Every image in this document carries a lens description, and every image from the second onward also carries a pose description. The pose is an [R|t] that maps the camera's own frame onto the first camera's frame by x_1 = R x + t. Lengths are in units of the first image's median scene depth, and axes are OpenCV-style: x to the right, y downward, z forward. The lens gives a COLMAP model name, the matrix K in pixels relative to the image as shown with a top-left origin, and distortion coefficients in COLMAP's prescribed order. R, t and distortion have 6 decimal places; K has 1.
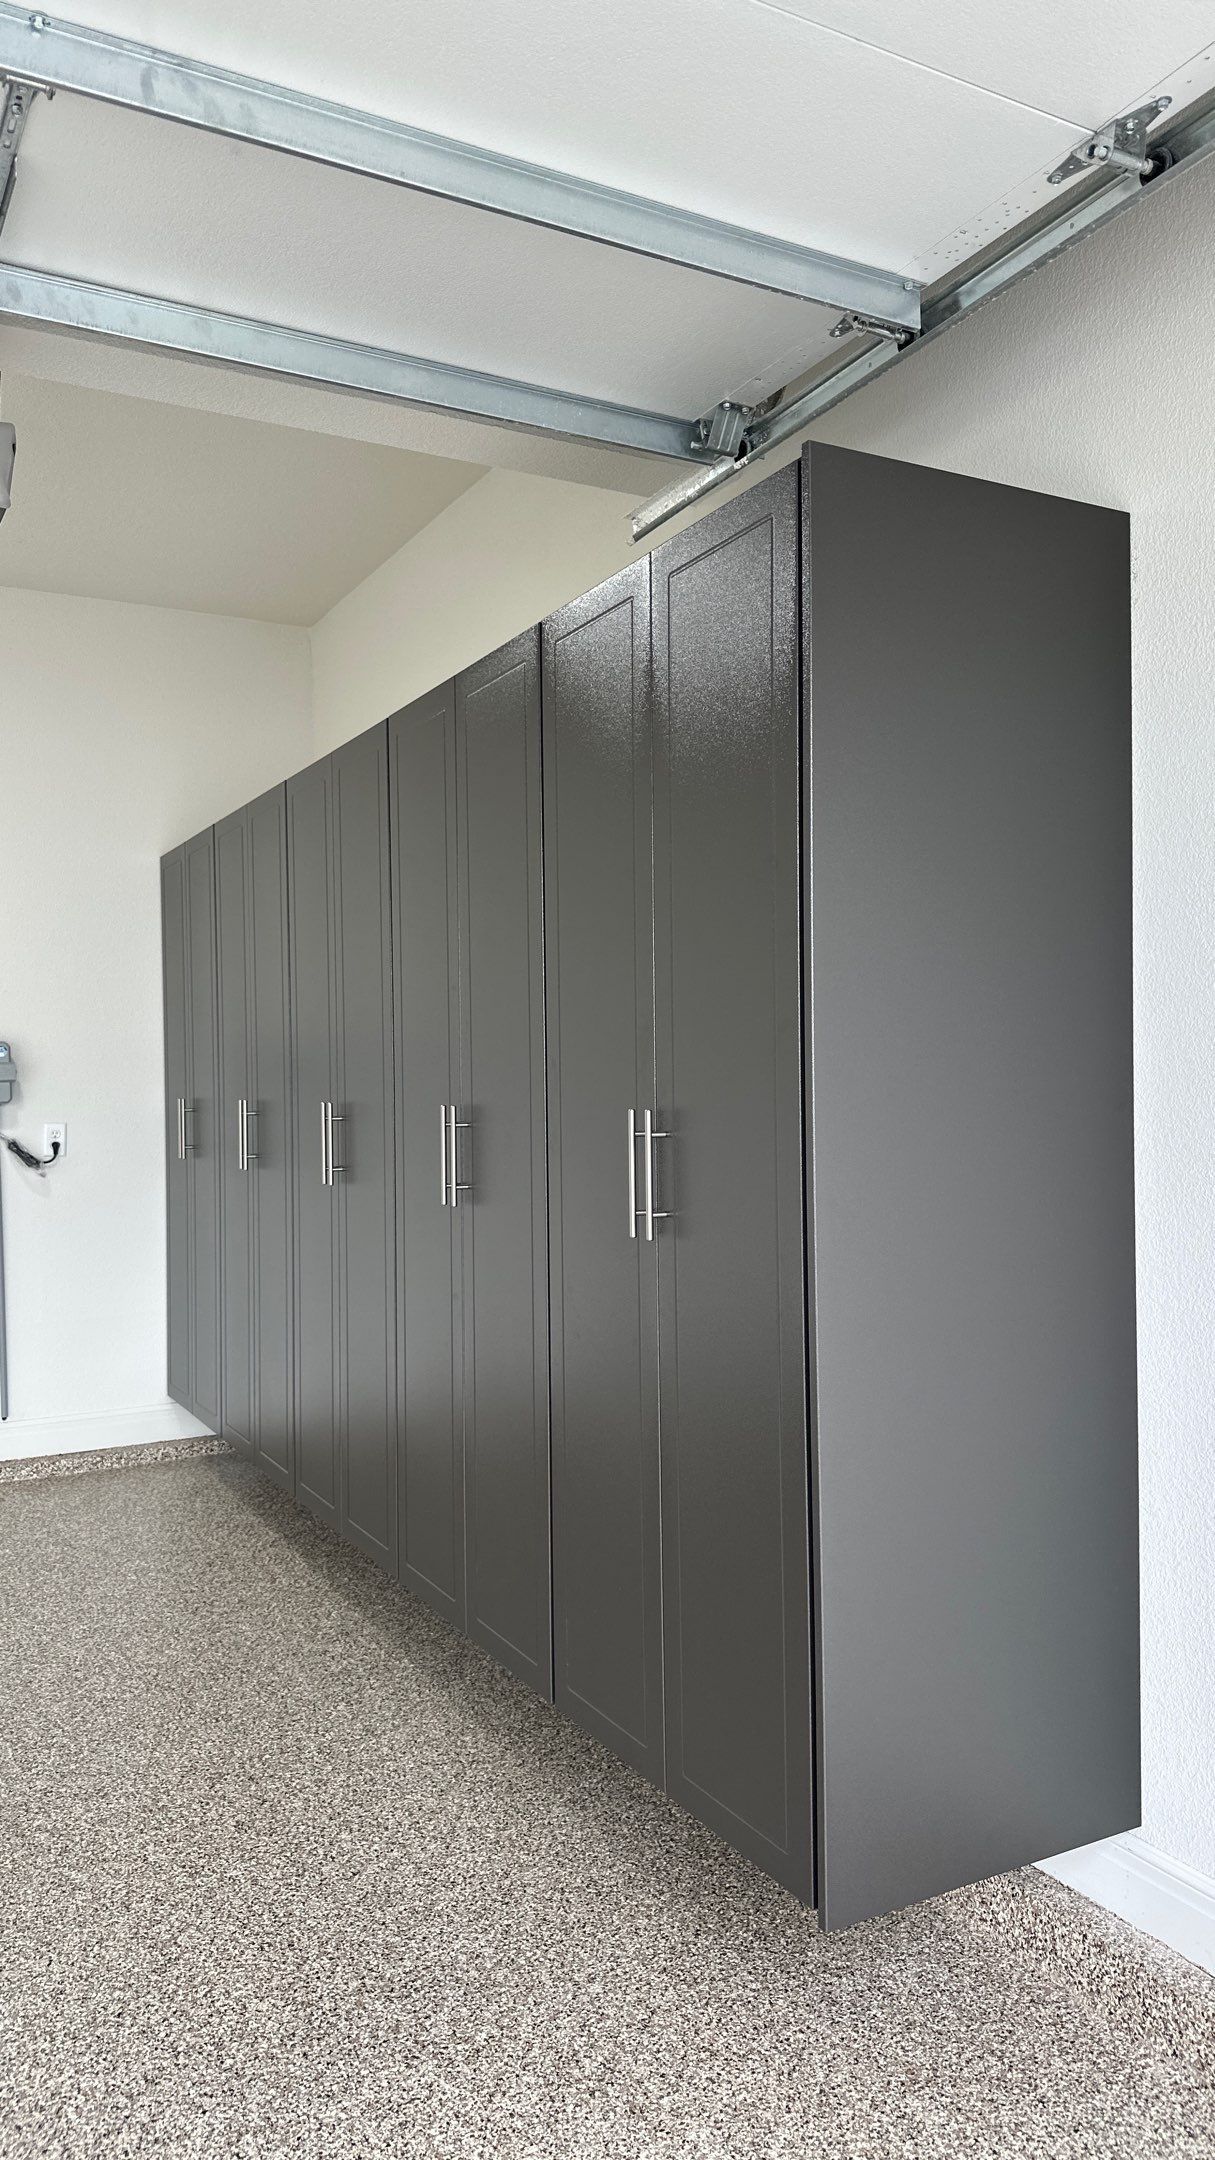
lens RADIAL K [[1509.2, 0, 603.0], [0, 1509.2, 1085.9], [0, 0, 1]] dist [0.062722, -0.077584]
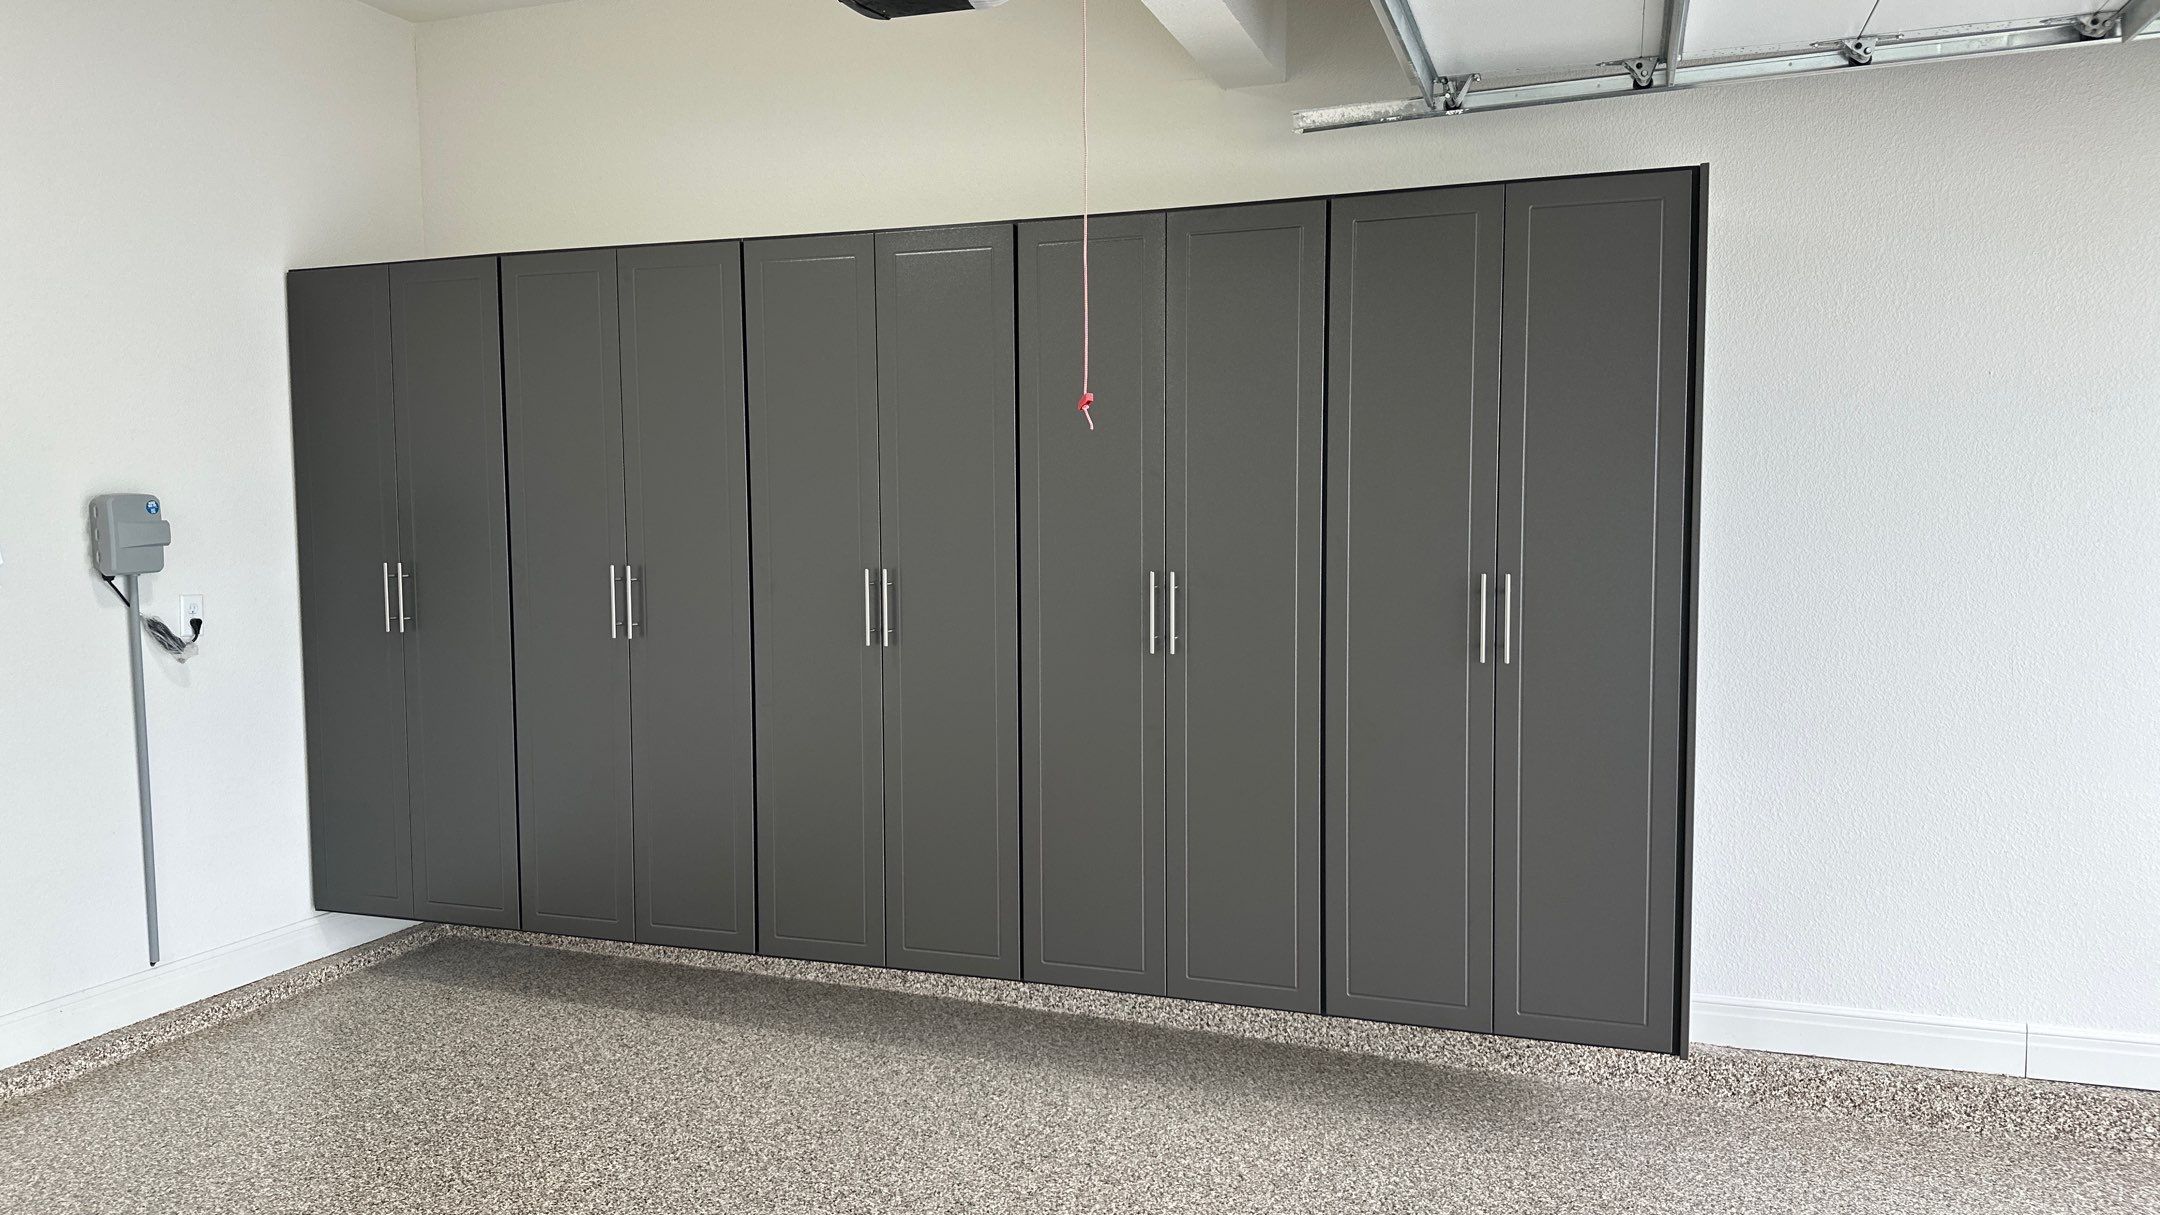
lens RADIAL K [[1509.2, 0, 1075.1], [0, 1509.2, 607.7], [0, 0, 1]] dist [0.062722, -0.077584]
pose [[0.742948, -0.038090, 0.668264, -1.179047], [-0.000208, 0.998366, 0.057137, -0.032696], [-0.669349, -0.042589, 0.741726, 0.178538]]
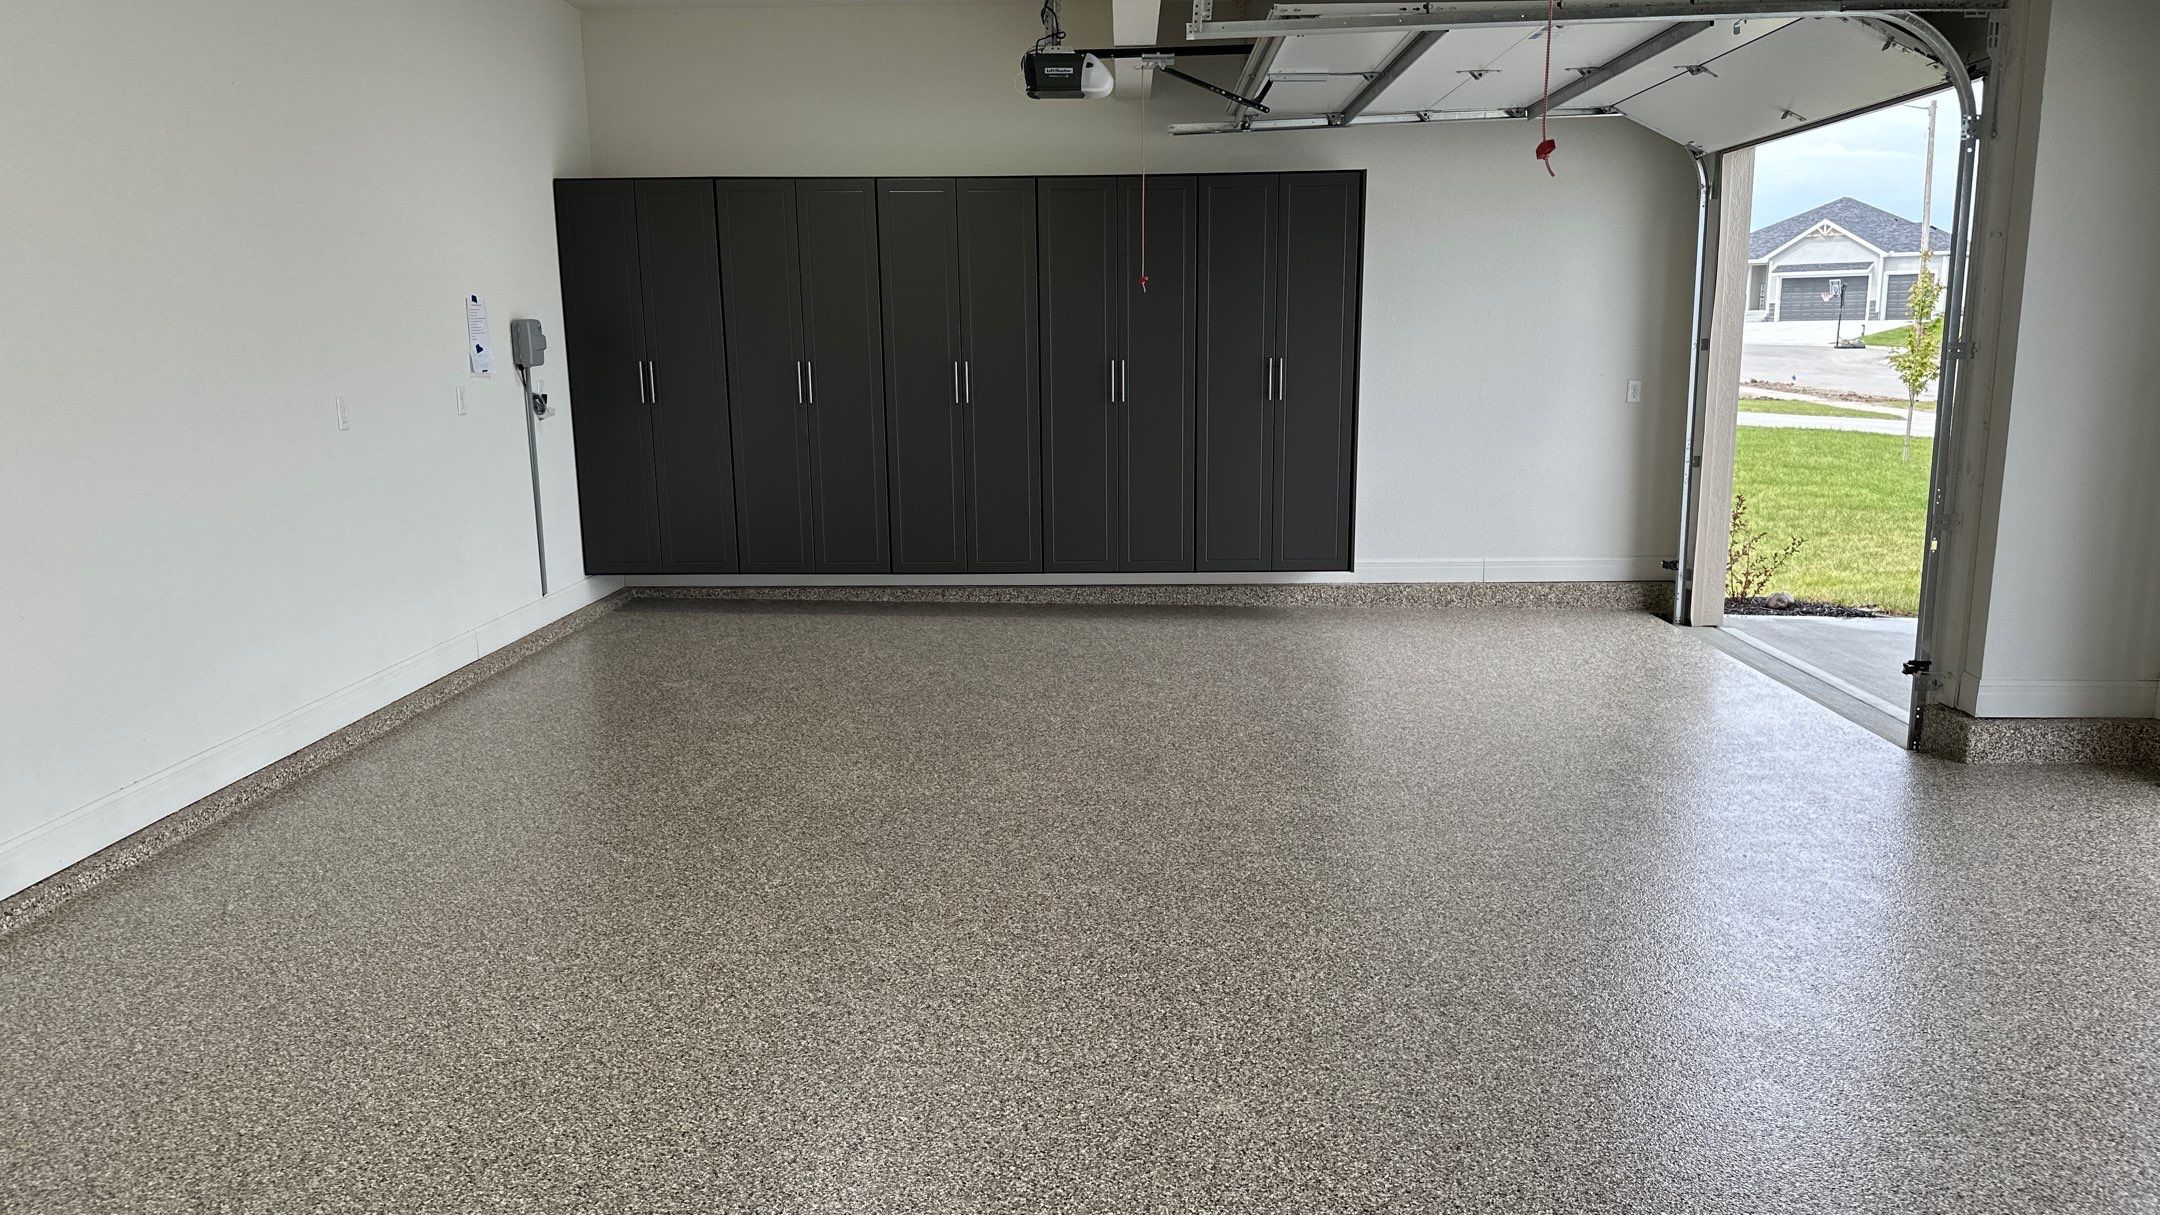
lens RADIAL K [[1509.2, 0, 1089.6], [0, 1509.2, 622.3], [0, 0, 1]] dist [0.062722, -0.077584]
pose [[0.501595, -0.160112, 0.850157, -2.789483], [0.005657, 0.983310, 0.181852, -0.016824], [-0.865084, -0.086407, 0.494129, -0.260292]]
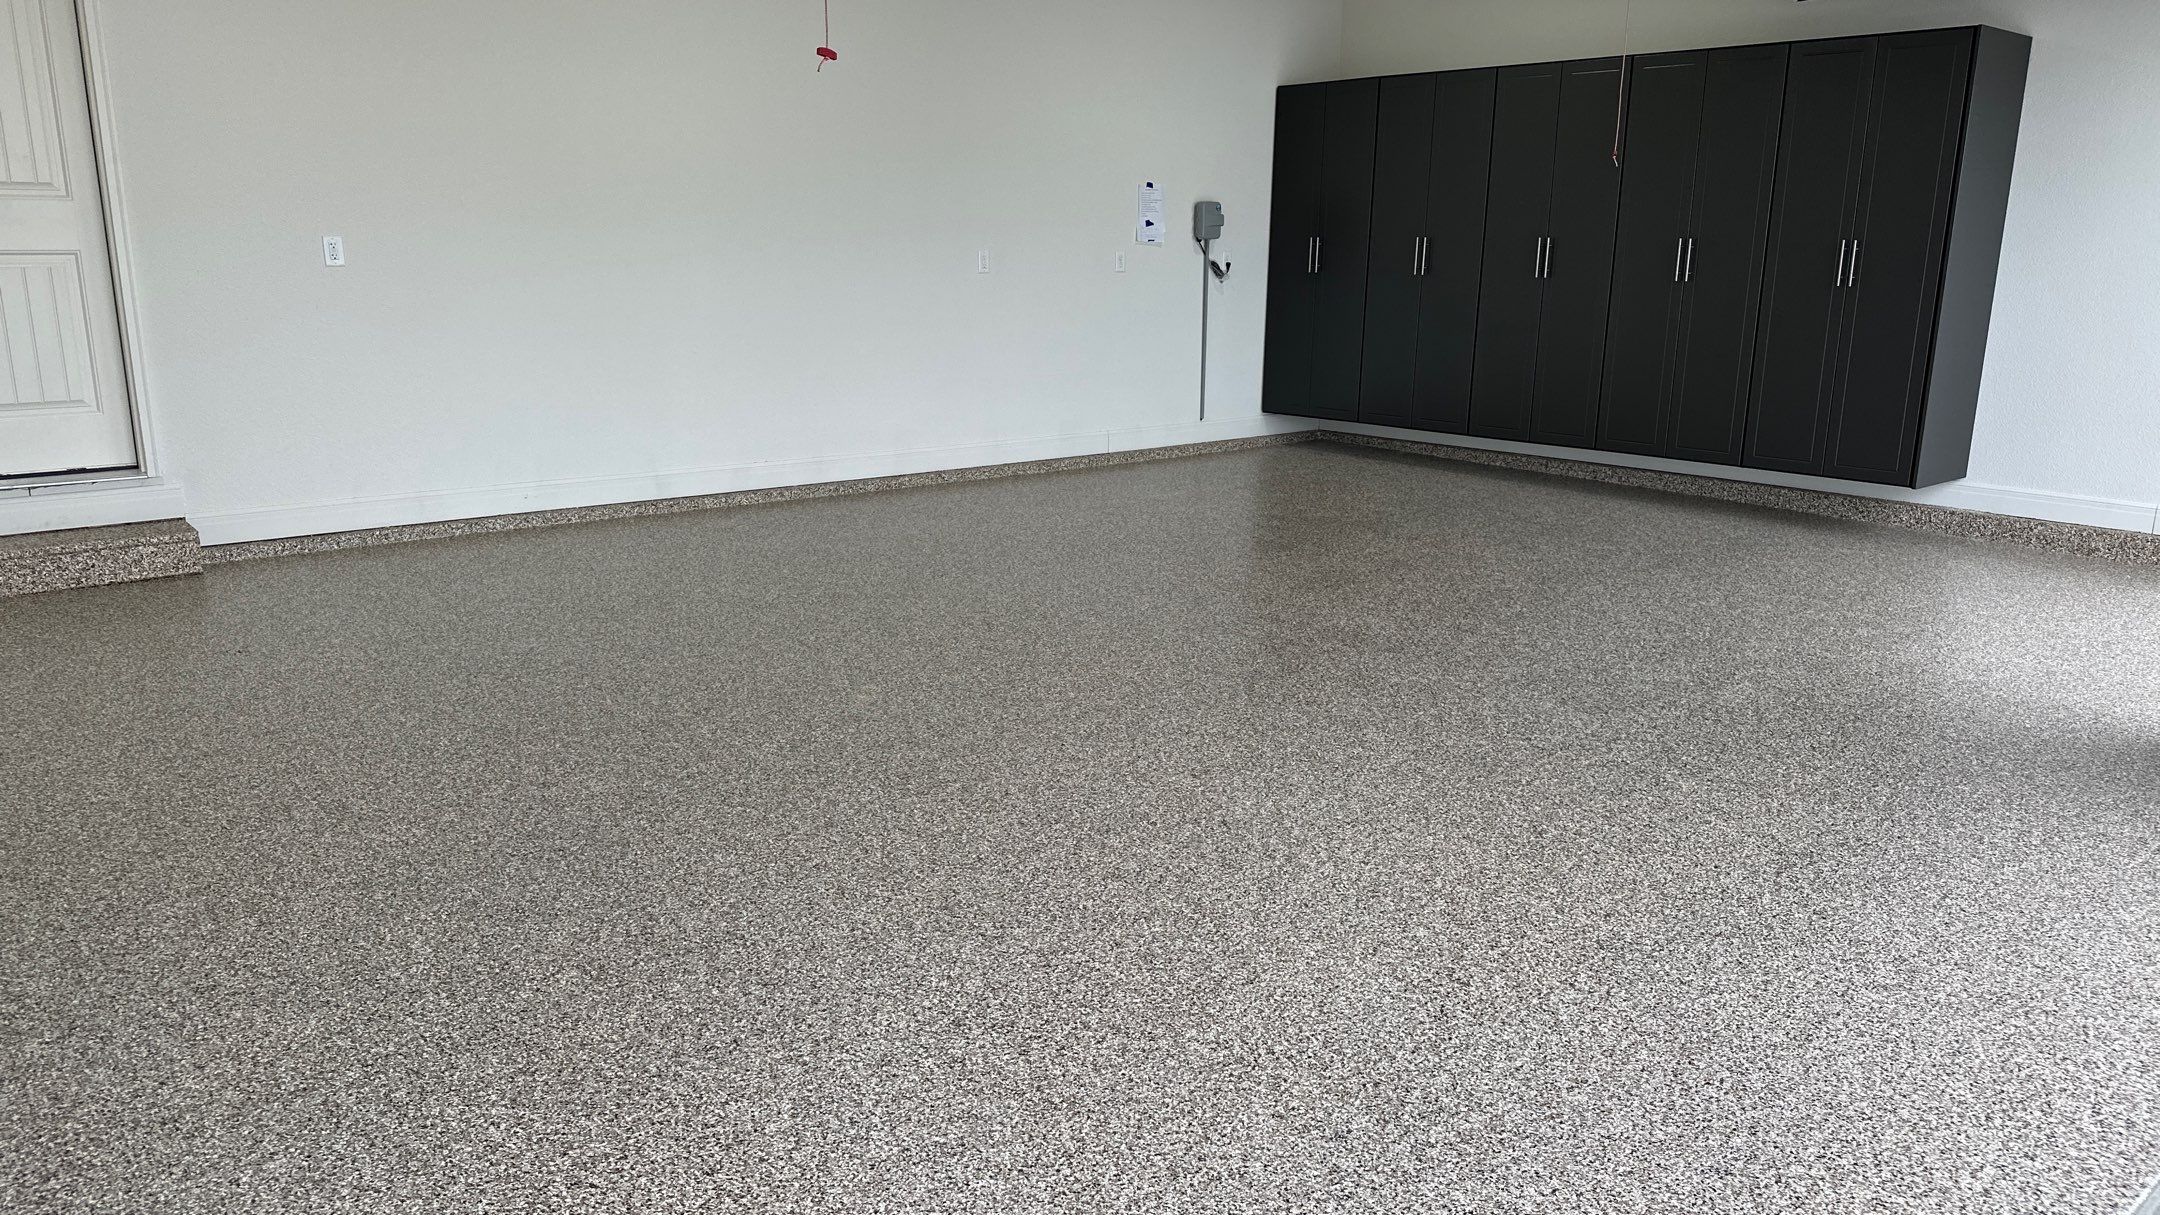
lens RADIAL K [[1509.2, 0, 1082.0], [0, 1509.2, 622.4], [0, 0, 1]] dist [0.062722, -0.077584]
pose [[0.977210, -0.035774, 0.209241, -1.924711], [-0.016828, 0.969539, 0.244356, 0.032645], [-0.211609, -0.242309, 0.946841, -1.534618]]
